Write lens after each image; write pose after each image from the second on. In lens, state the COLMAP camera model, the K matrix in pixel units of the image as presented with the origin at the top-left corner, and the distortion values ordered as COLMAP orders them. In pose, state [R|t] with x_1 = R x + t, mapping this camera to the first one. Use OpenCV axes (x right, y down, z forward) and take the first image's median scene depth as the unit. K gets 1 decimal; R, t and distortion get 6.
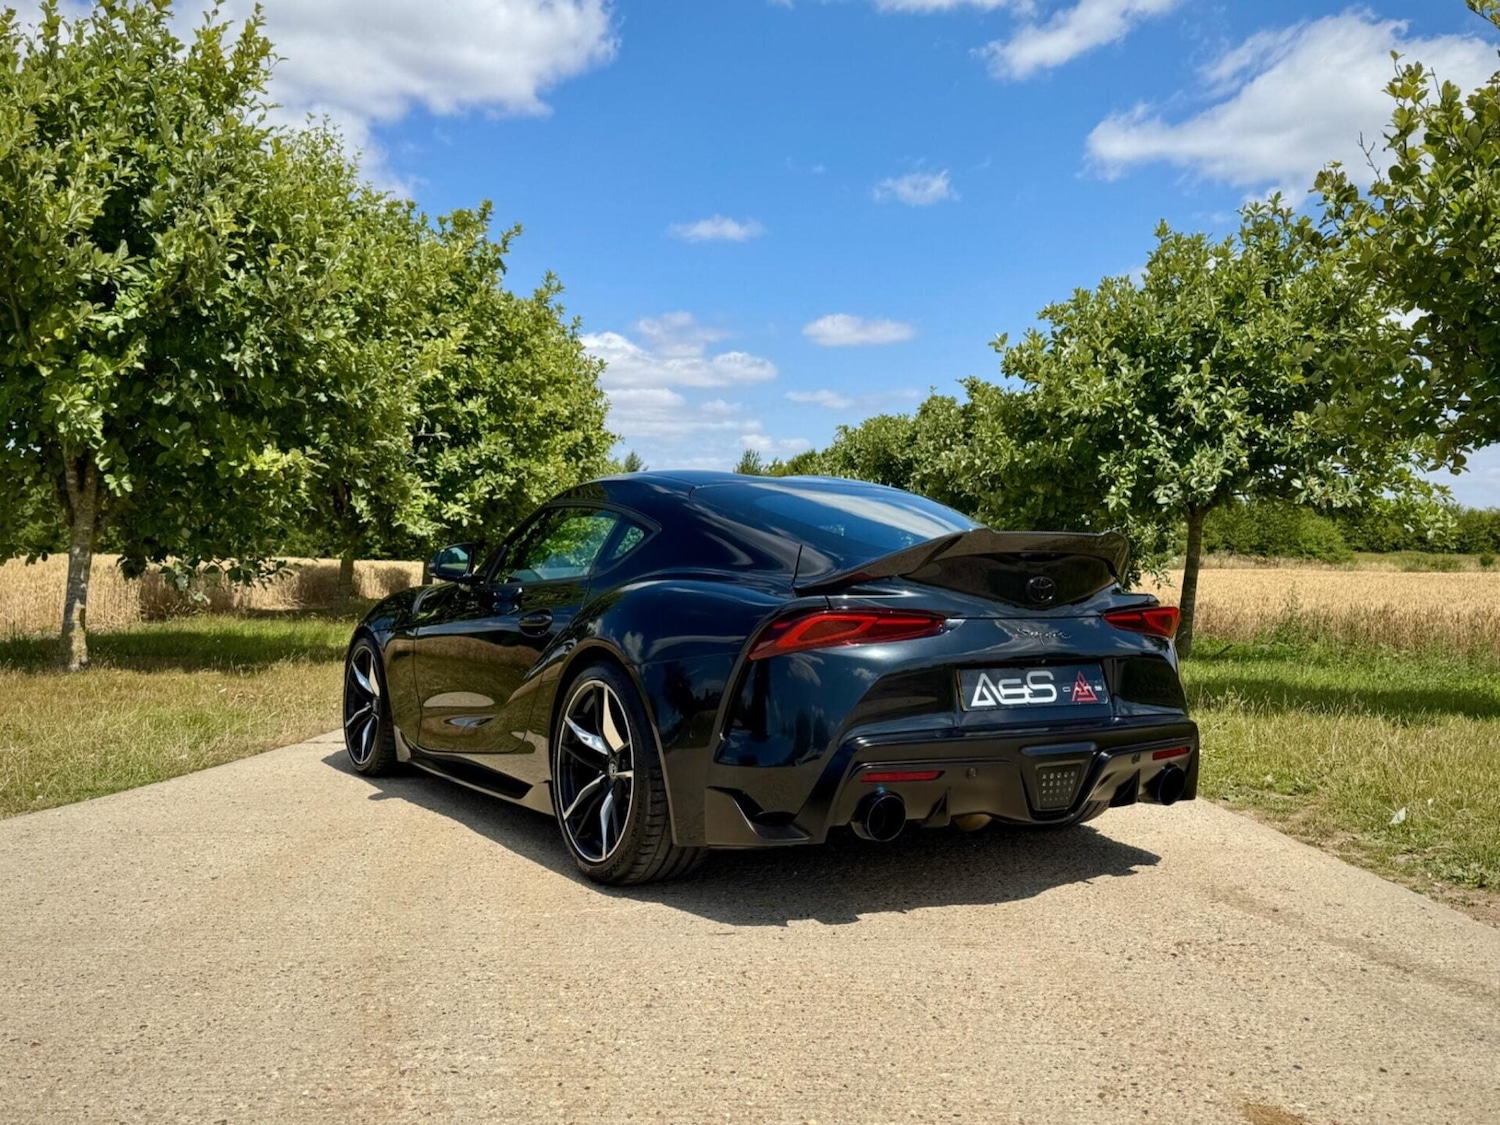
lens RADIAL K [[1114.1, 0, 700.5], [0, 1114.1, 564.1], [0, 0, 1]] dist [0.037668, -0.044121]
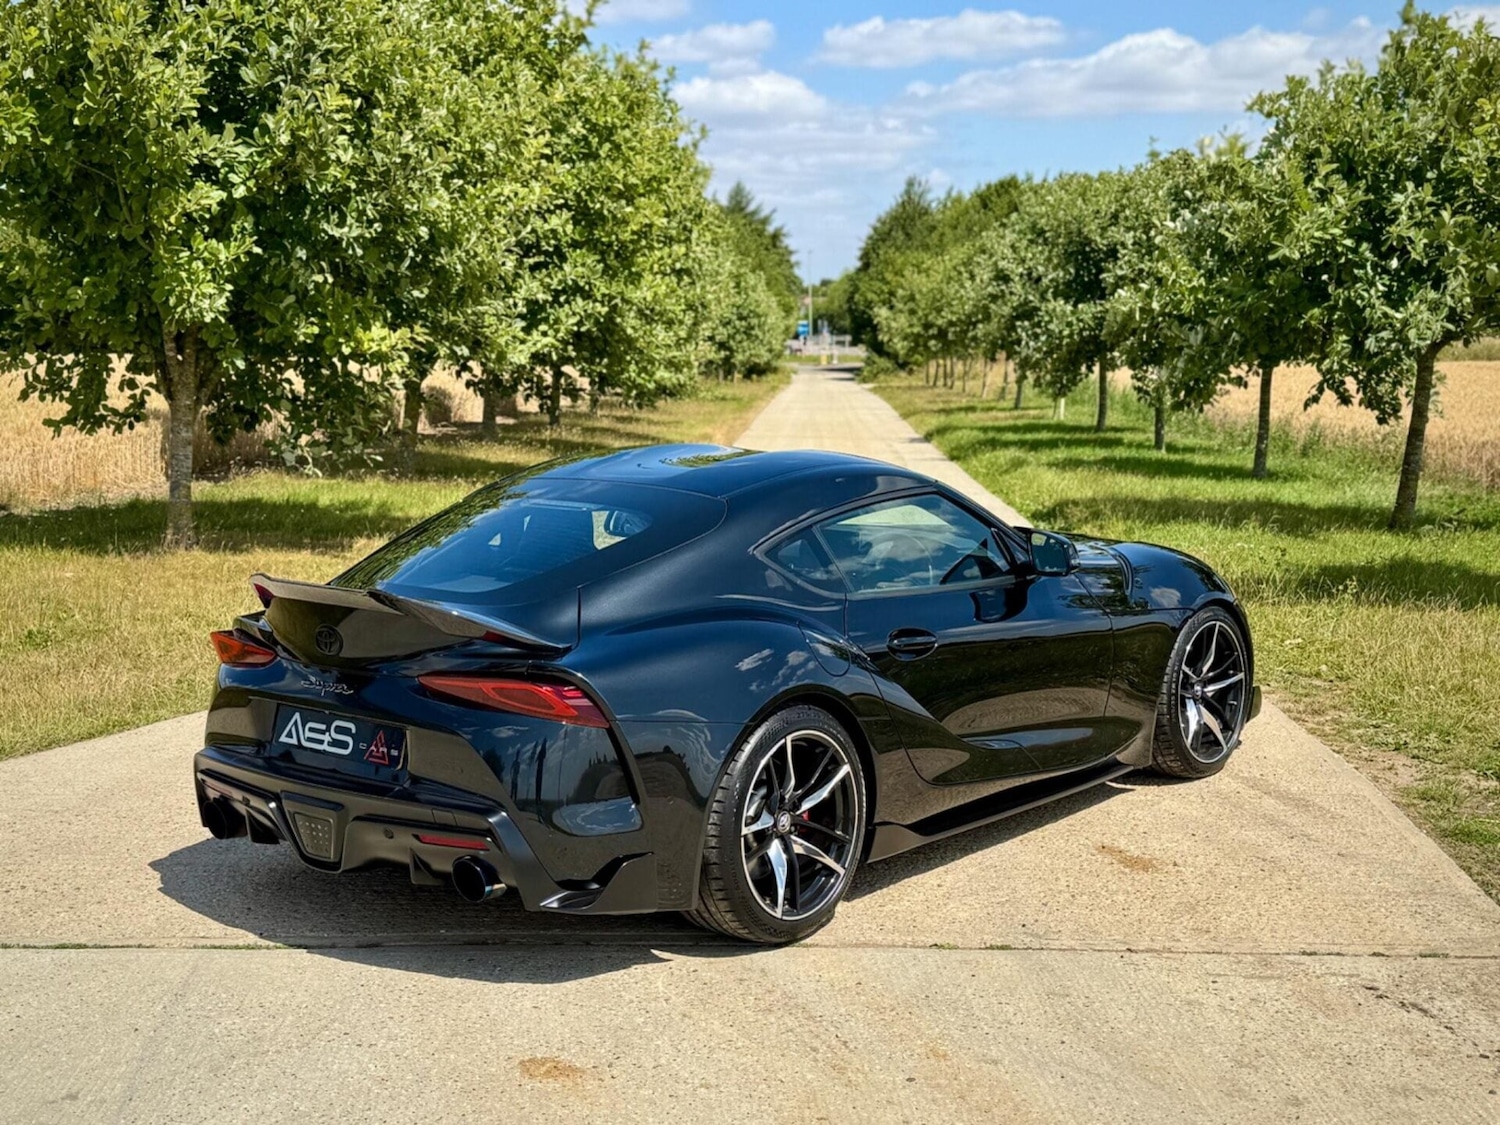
lens RADIAL K [[1465.7, 0, 644.5], [0, 1465.7, 555.1], [0, 0, 1]] dist [0.014321, -0.008237]
pose [[0.992071, 0.001040, -0.125671, 0.004871], [0.014699, 0.992142, 0.124251, -0.057924], [0.124813, -0.125113, 0.984260, -0.240257]]
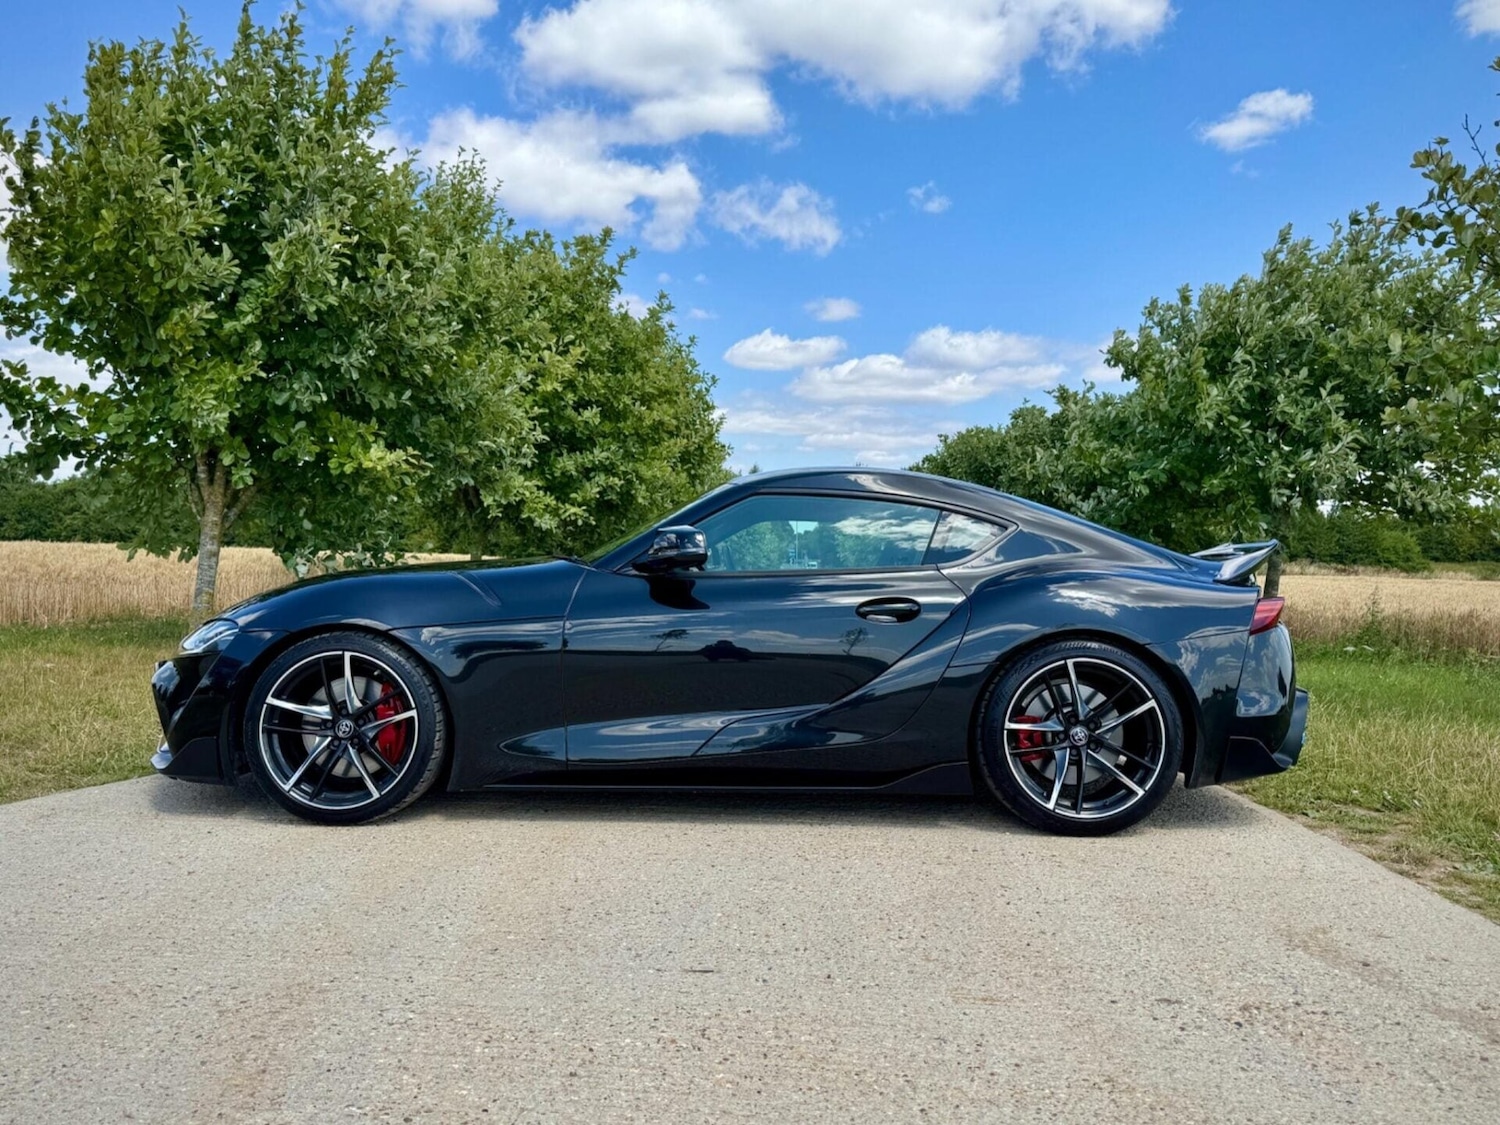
lens RADIAL K [[1015.2, 0, 731.3], [0, 1015.2, 561.6], [0, 0, 1]] dist [-0.002809, -0.002644]
pose [[0.996931, 0.012163, -0.077339, 0.028560], [-0.012403, 0.999920, -0.002627, 0.004799], [0.077301, 0.003579, 0.997001, 0.062886]]
